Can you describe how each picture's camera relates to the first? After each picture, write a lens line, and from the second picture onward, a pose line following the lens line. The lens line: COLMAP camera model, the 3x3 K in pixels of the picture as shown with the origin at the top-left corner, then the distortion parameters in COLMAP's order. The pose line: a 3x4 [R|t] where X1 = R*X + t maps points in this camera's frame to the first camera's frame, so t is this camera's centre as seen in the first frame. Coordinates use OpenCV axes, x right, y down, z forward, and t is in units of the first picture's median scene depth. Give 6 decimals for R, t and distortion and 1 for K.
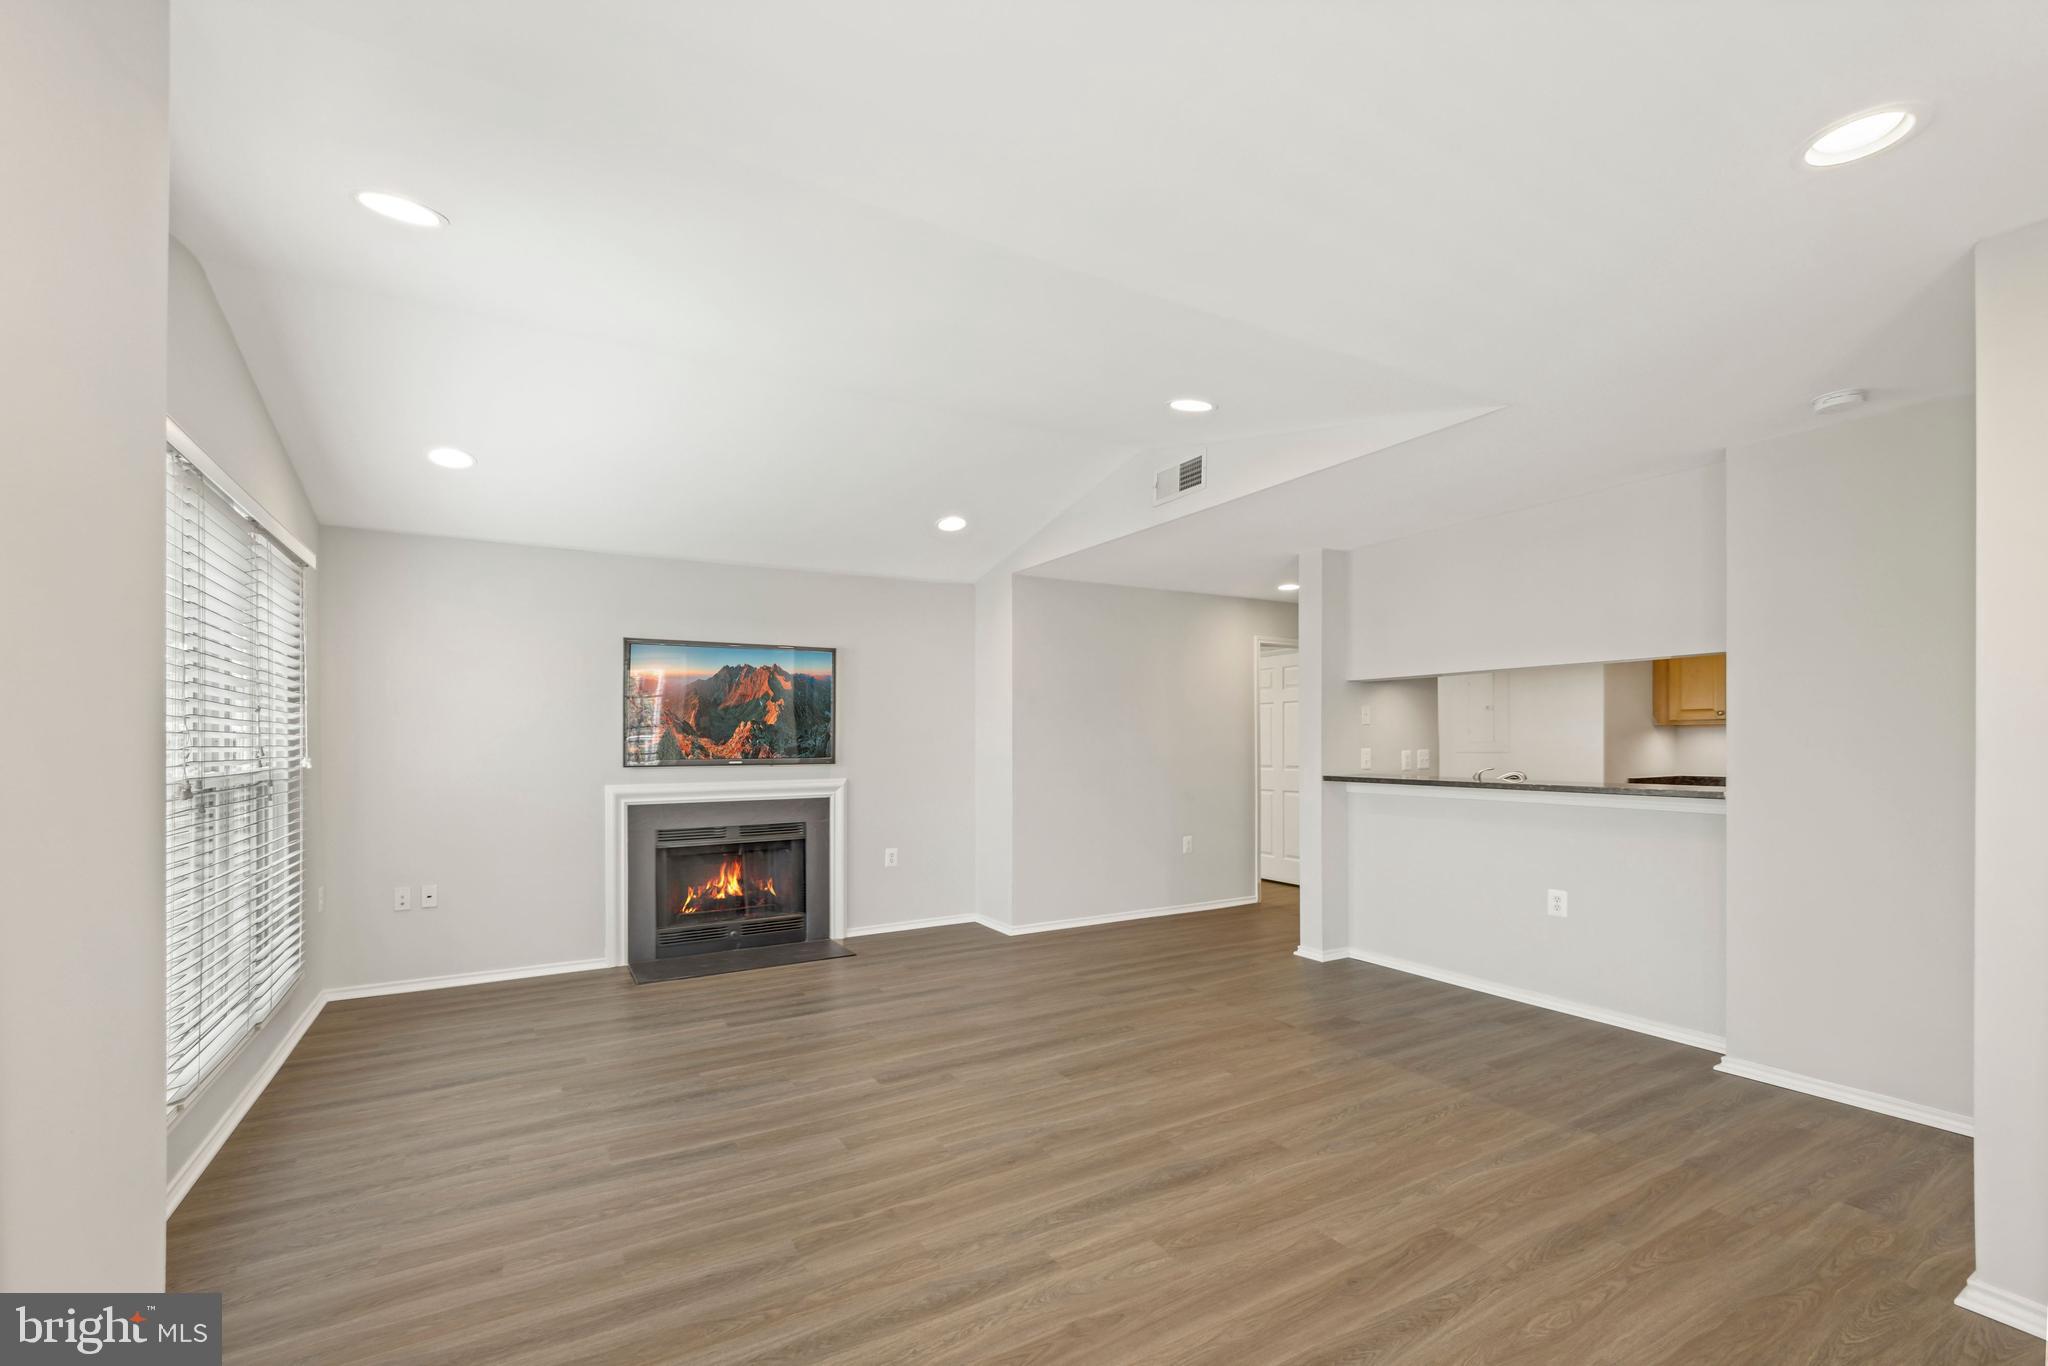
lens RADIAL K [[850.3, 0, 1106.8], [0, 850.3, 735.8], [0, 0, 1]] dist [0.001627, 0.000268]
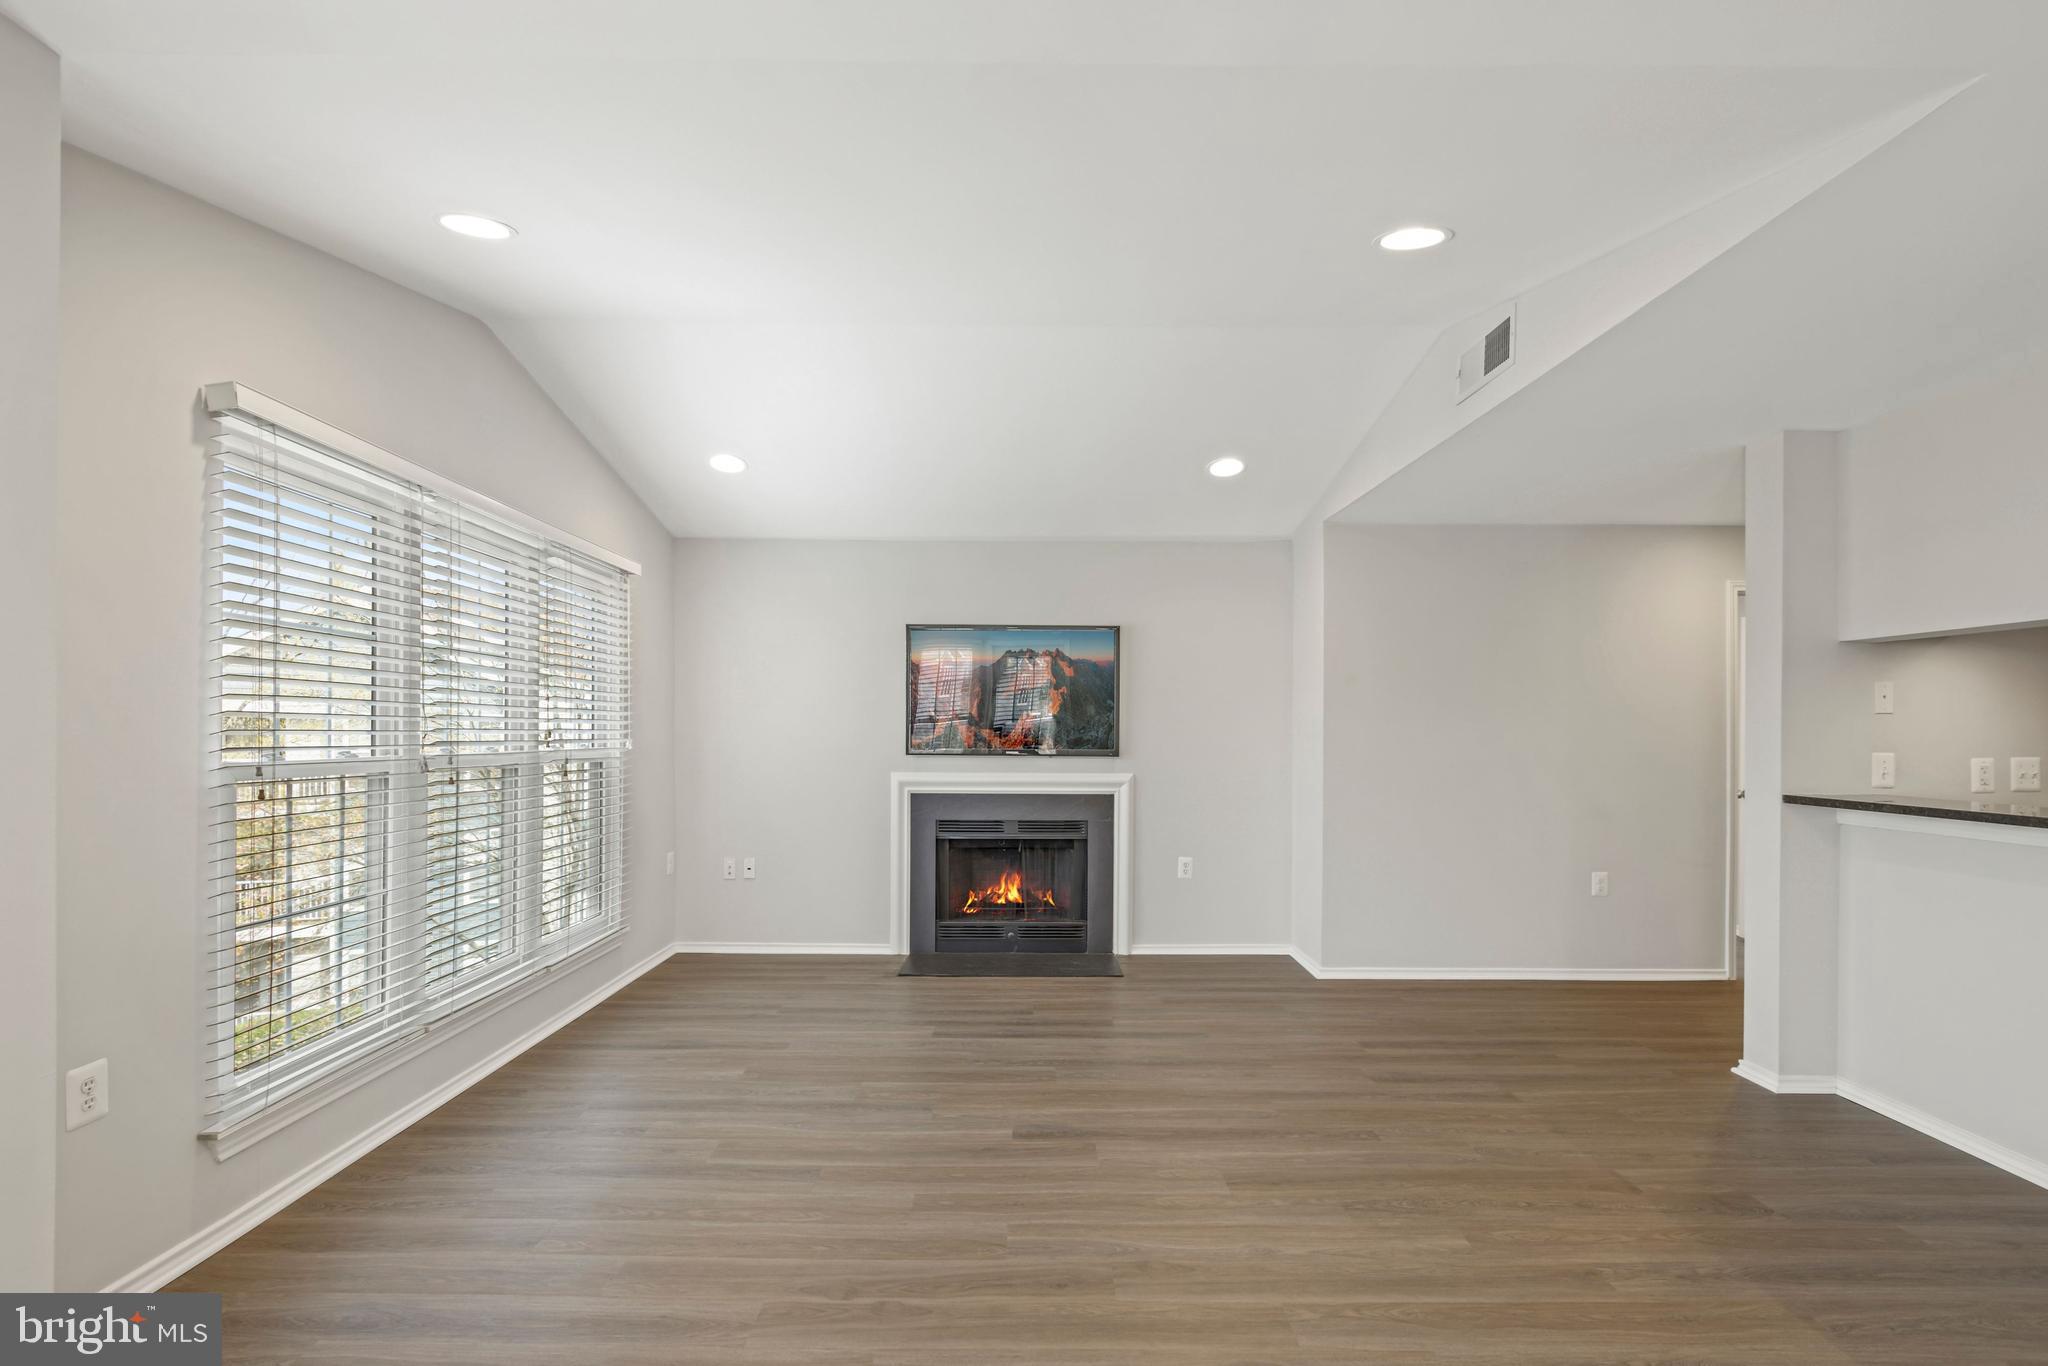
lens RADIAL K [[952.1, 0, 1089.2], [0, 952.1, 725.2], [0, 0, 1]] dist [-0.005107, 0.000303]
pose [[0.860497, 0.007561, -0.509399, 0.191366], [-0.008496, 0.999964, 0.000491, -0.000169], [0.509385, 0.003906, 0.860530, 0.158477]]
